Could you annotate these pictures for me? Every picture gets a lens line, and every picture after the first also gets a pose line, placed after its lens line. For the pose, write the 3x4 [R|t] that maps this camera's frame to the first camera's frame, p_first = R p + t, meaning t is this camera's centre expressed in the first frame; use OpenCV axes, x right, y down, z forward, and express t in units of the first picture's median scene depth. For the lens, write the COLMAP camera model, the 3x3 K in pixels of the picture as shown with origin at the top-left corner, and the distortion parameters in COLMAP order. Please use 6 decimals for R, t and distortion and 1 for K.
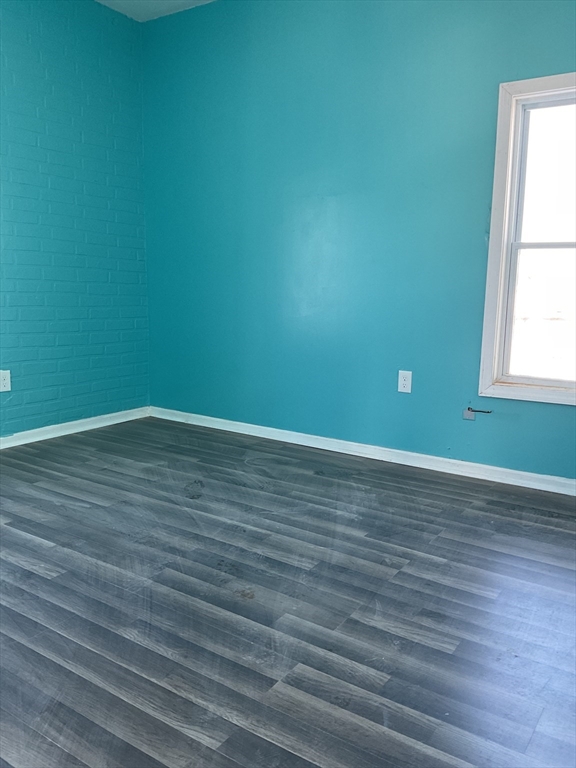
lens RADIAL K [[644.0, 0, 290.9], [0, 644.0, 367.1], [0, 0, 1]] dist [0.079022, -0.145574]
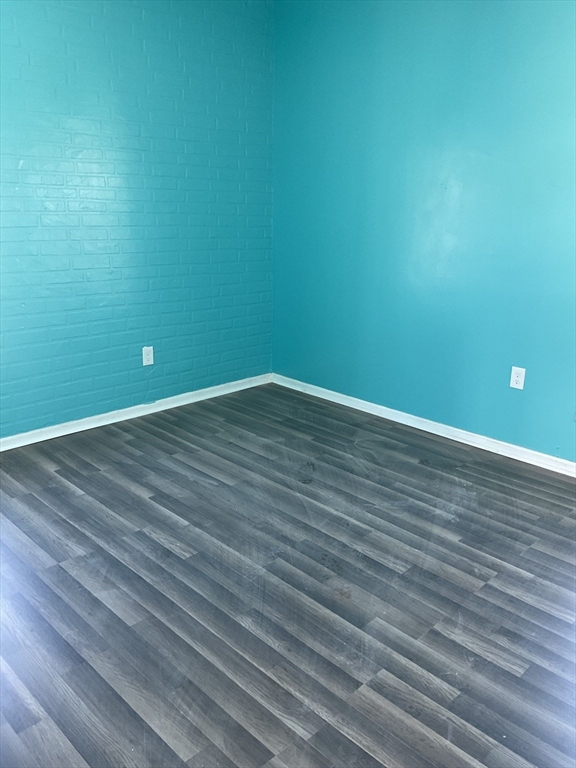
lens RADIAL K [[644.0, 0, 286.9], [0, 644.0, 372.7], [0, 0, 1]] dist [0.079022, -0.145574]
pose [[0.979259, 0.052778, -0.195616, 0.034359], [-0.026234, 0.990378, 0.135878, -0.179060], [0.200906, -0.127928, 0.971222, -0.088695]]
